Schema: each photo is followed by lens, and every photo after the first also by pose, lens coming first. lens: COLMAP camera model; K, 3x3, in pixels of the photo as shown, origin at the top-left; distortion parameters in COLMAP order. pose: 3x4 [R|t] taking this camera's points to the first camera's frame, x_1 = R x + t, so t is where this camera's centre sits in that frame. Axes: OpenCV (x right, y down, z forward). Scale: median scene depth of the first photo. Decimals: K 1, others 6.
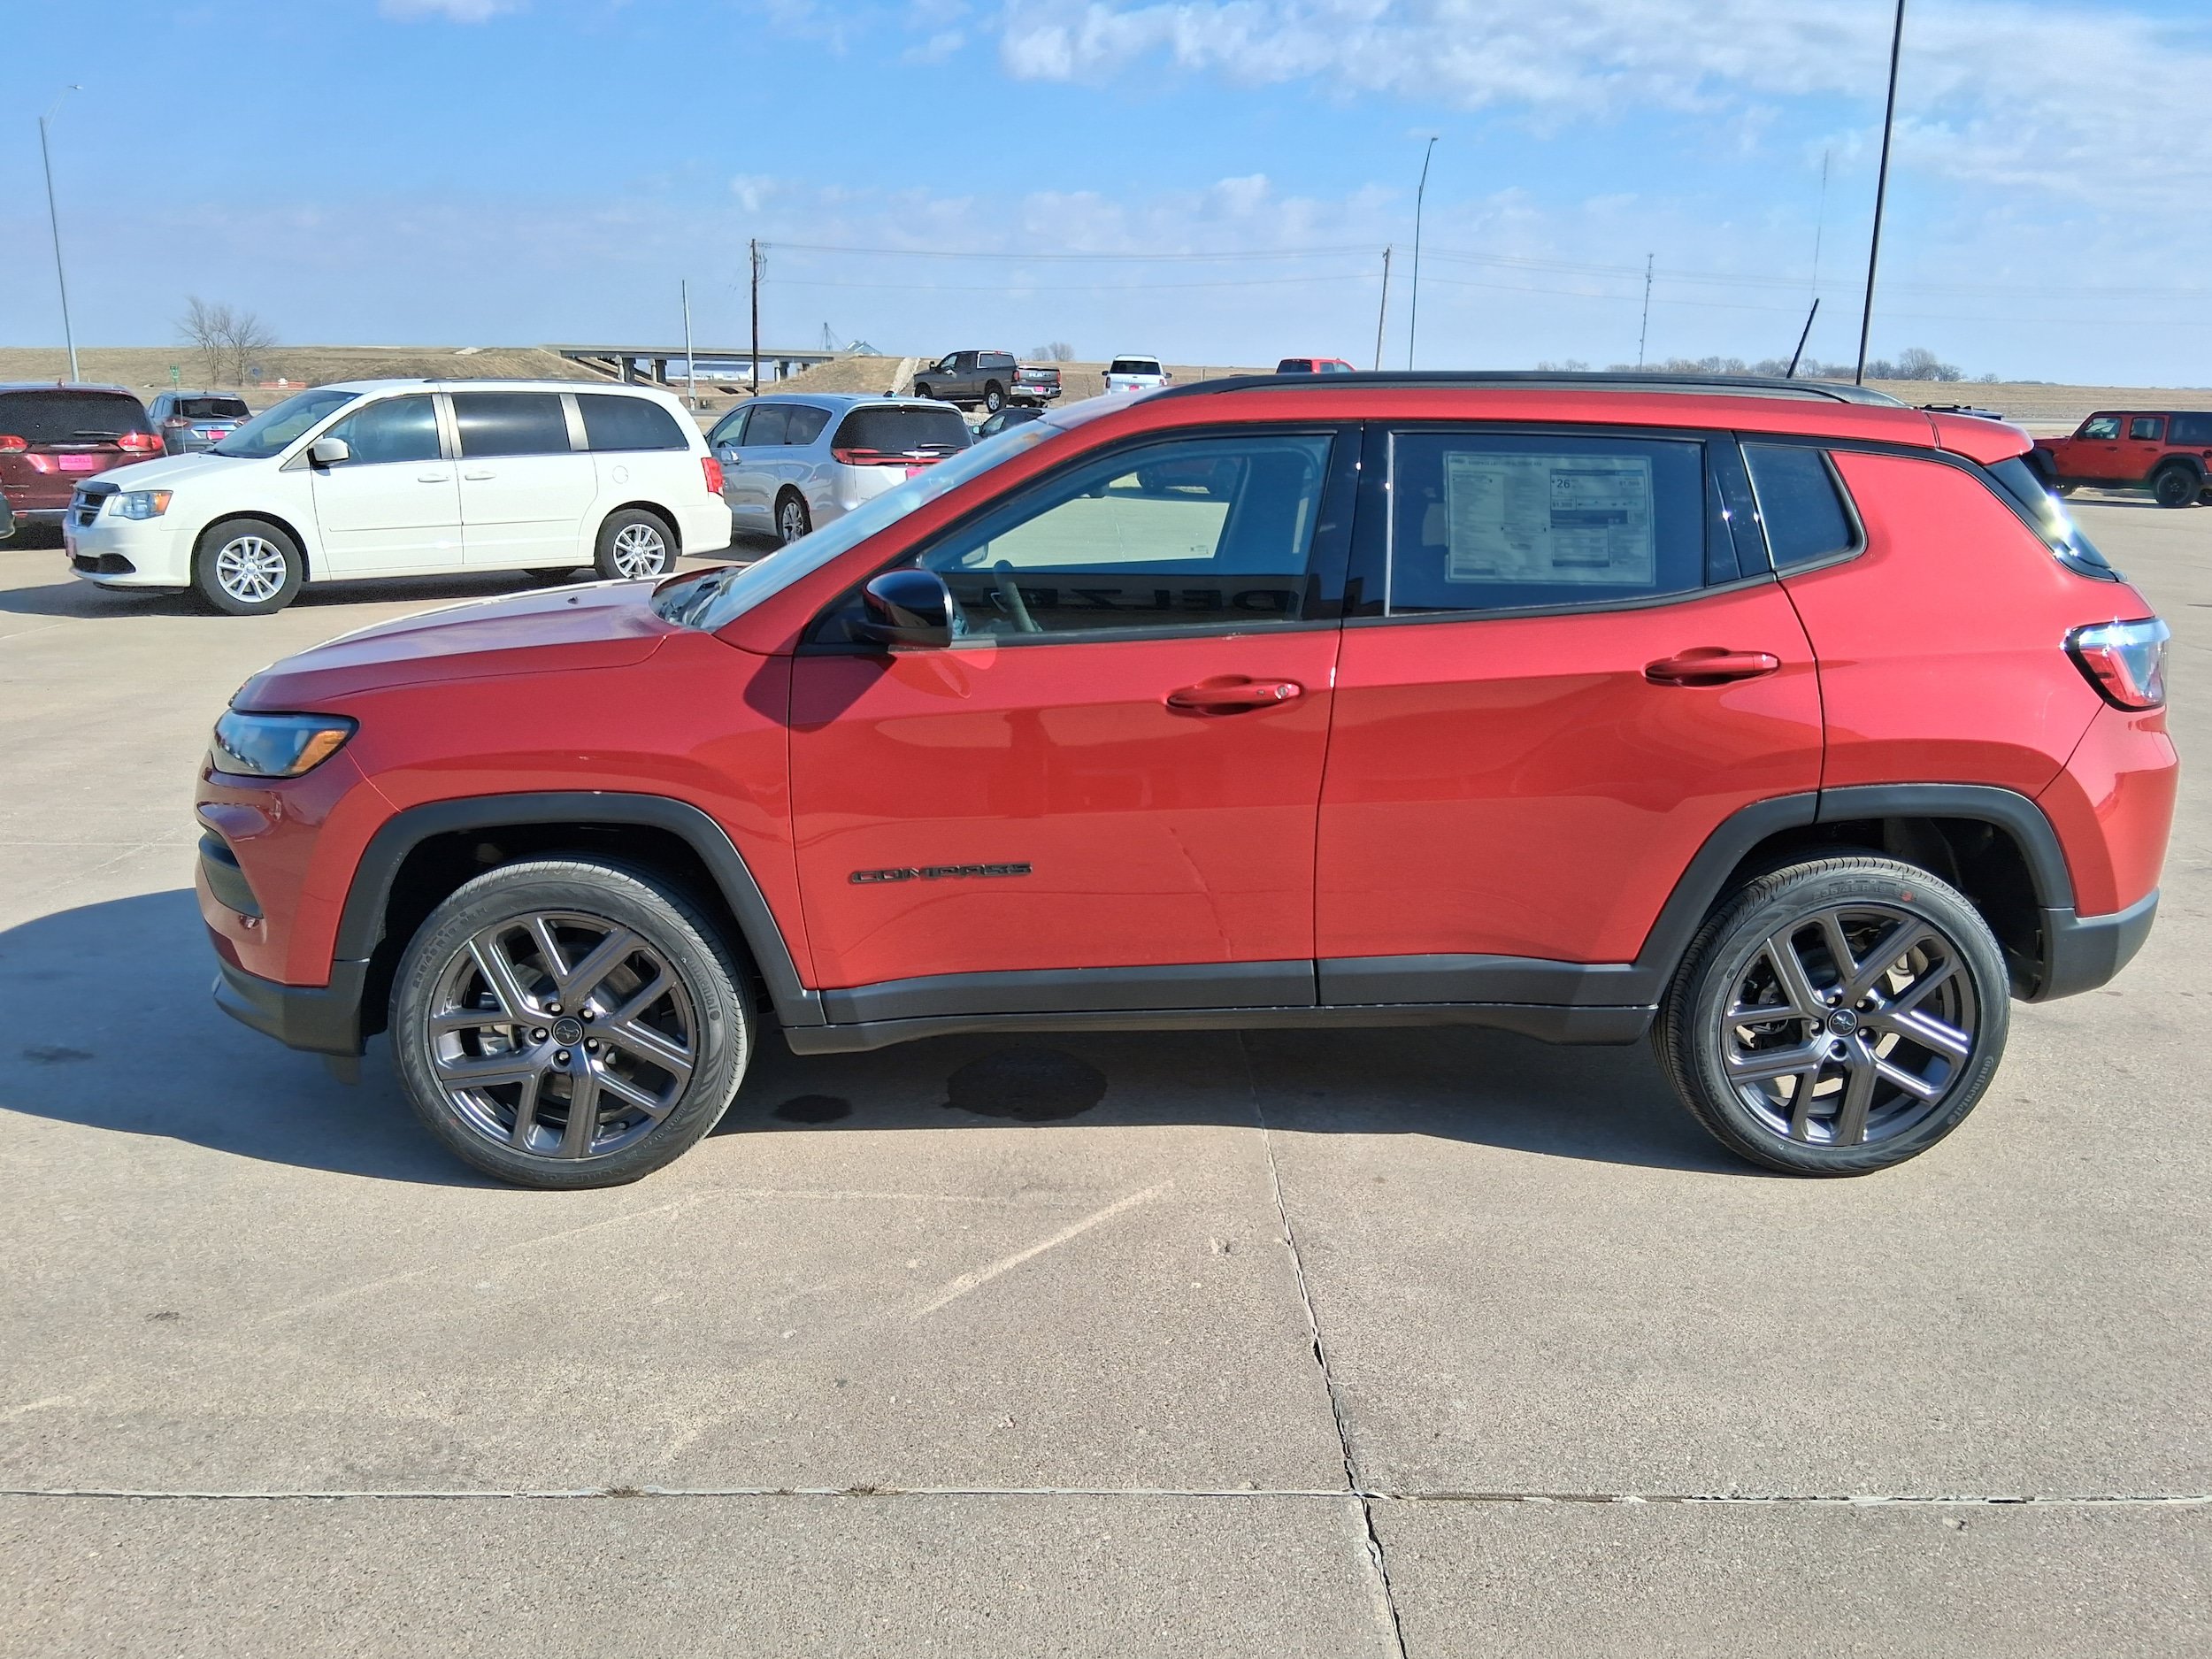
lens RADIAL K [[1748.6, 0, 1106.6], [0, 1748.6, 838.4], [0, 0, 1]] dist [0.047603, -0.085288]
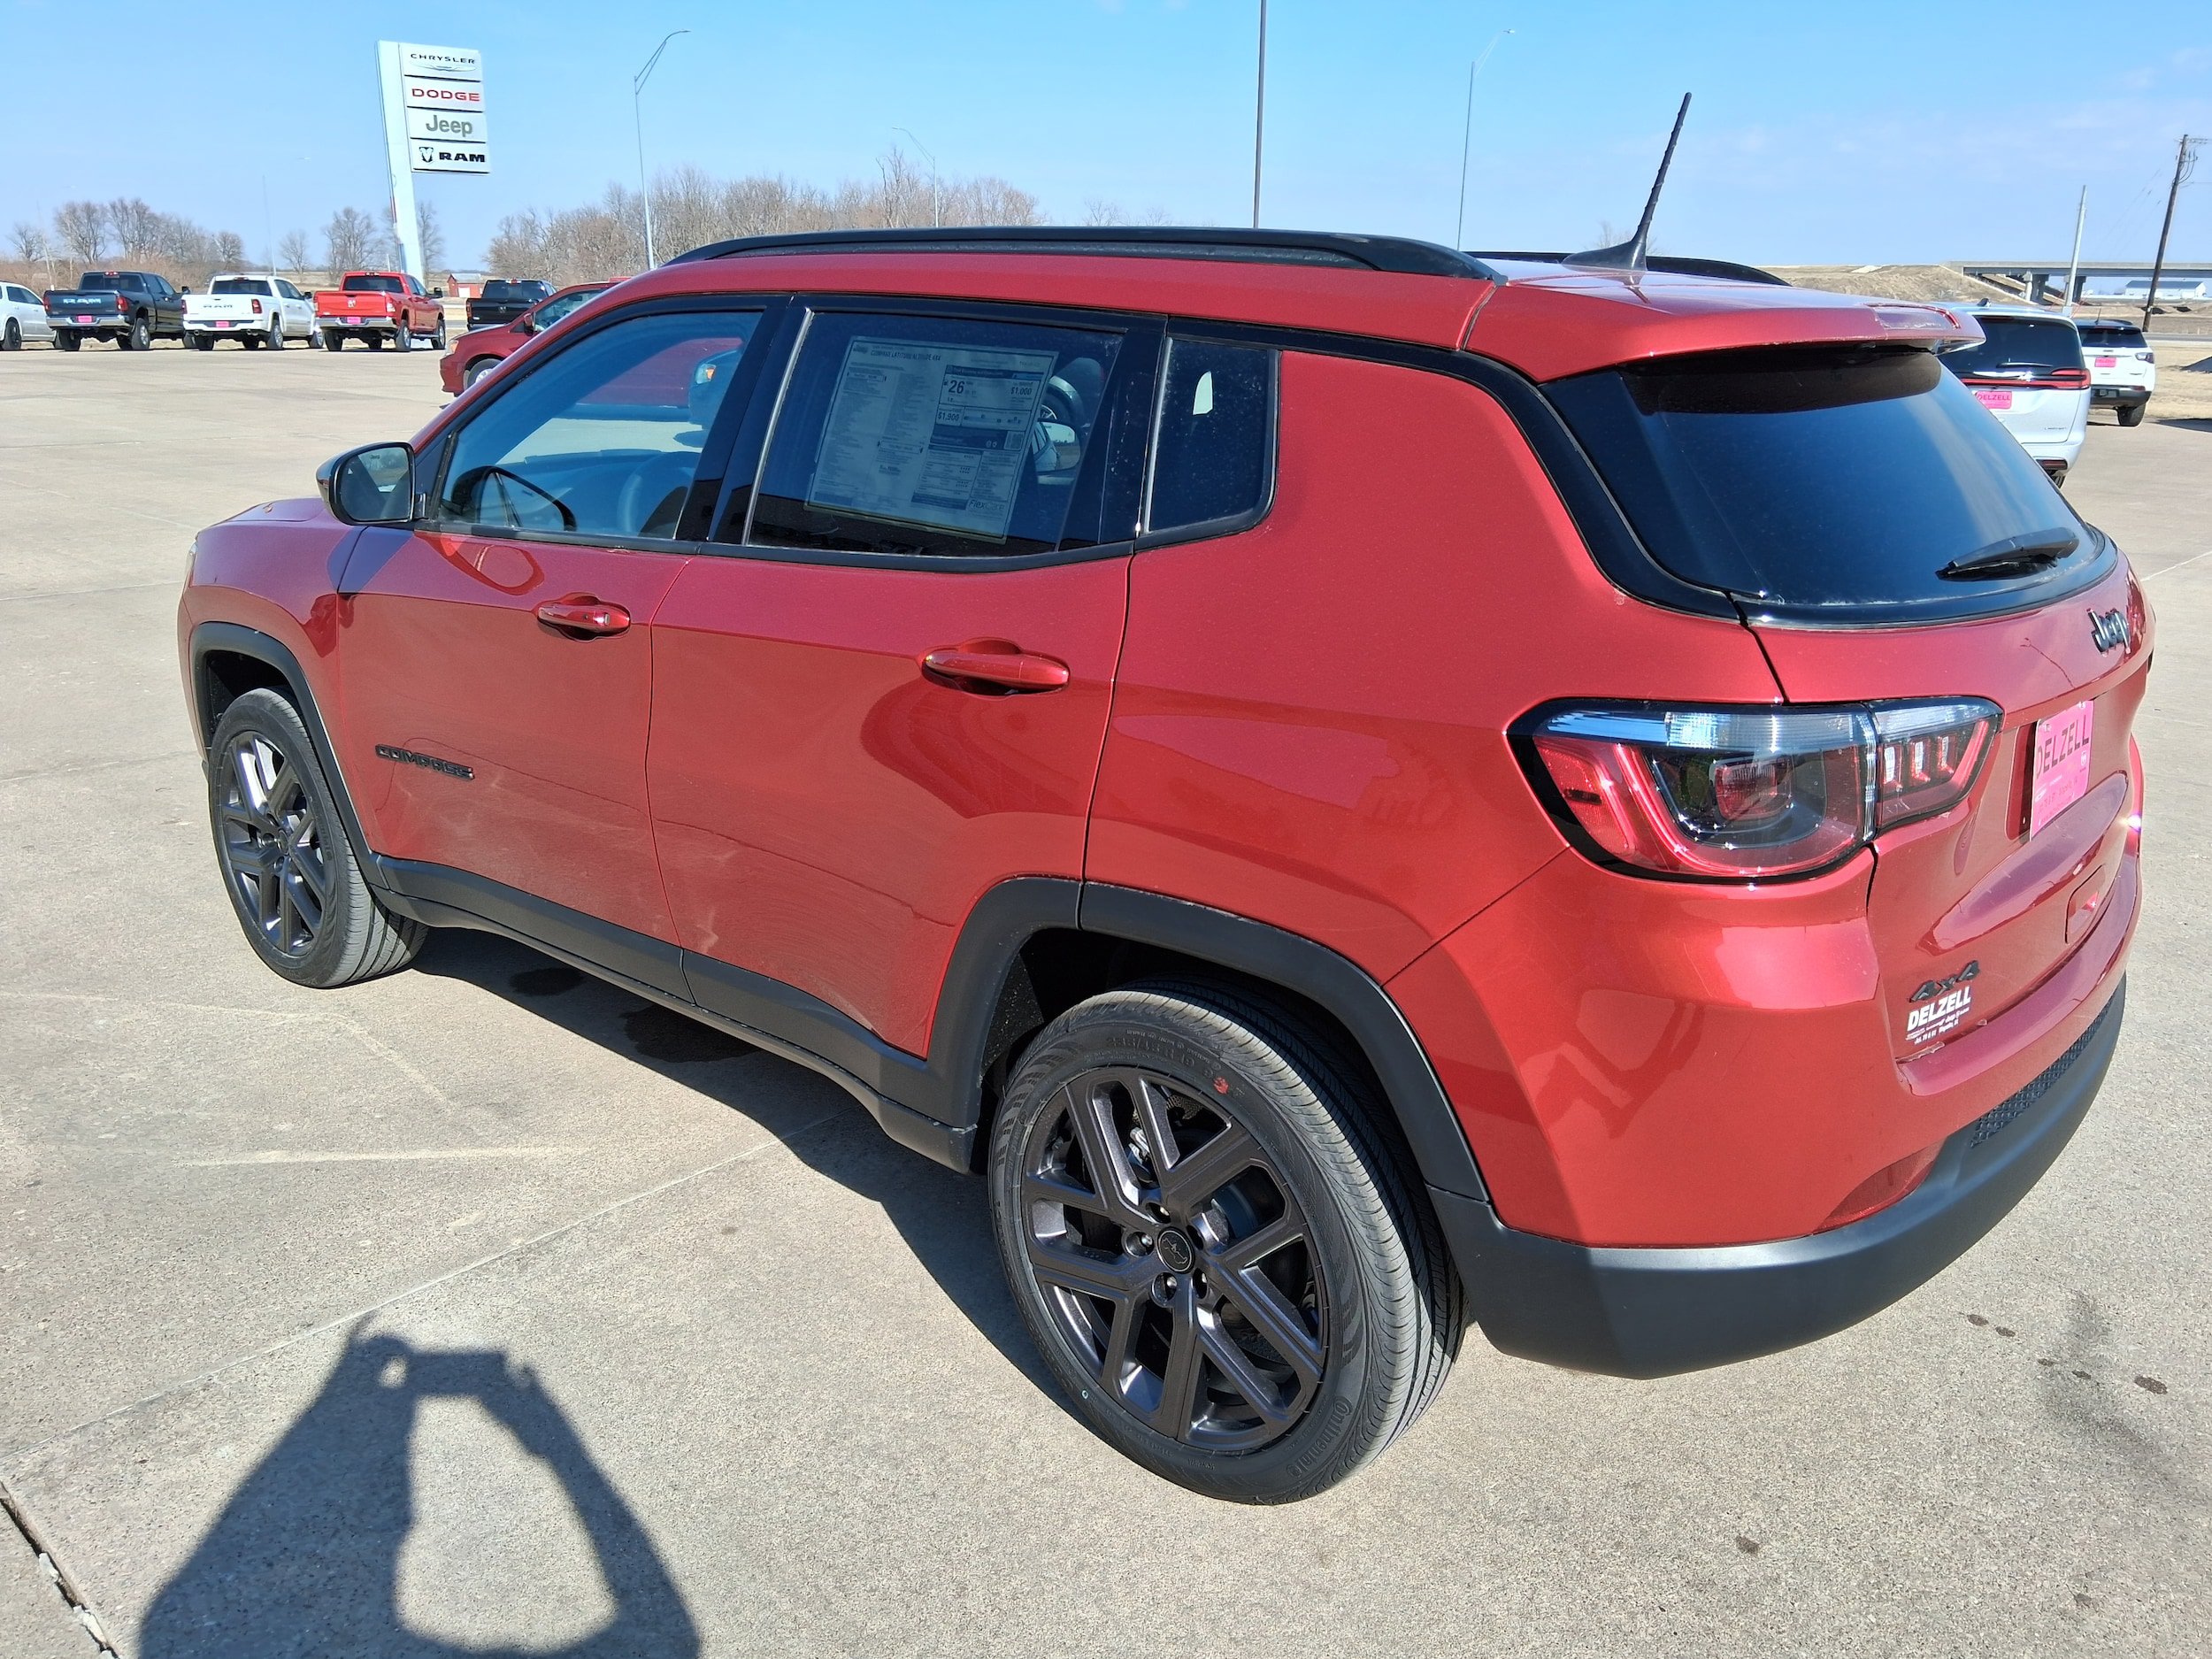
lens RADIAL K [[1748.6, 0, 1092.5], [0, 1748.6, 842.4], [0, 0, 1]] dist [0.047603, -0.085288]
pose [[0.706488, 0.211390, -0.675417, 0.817163], [-0.182197, 0.976508, 0.115046, -0.113660], [0.683870, 0.041780, 0.728406, 0.528204]]
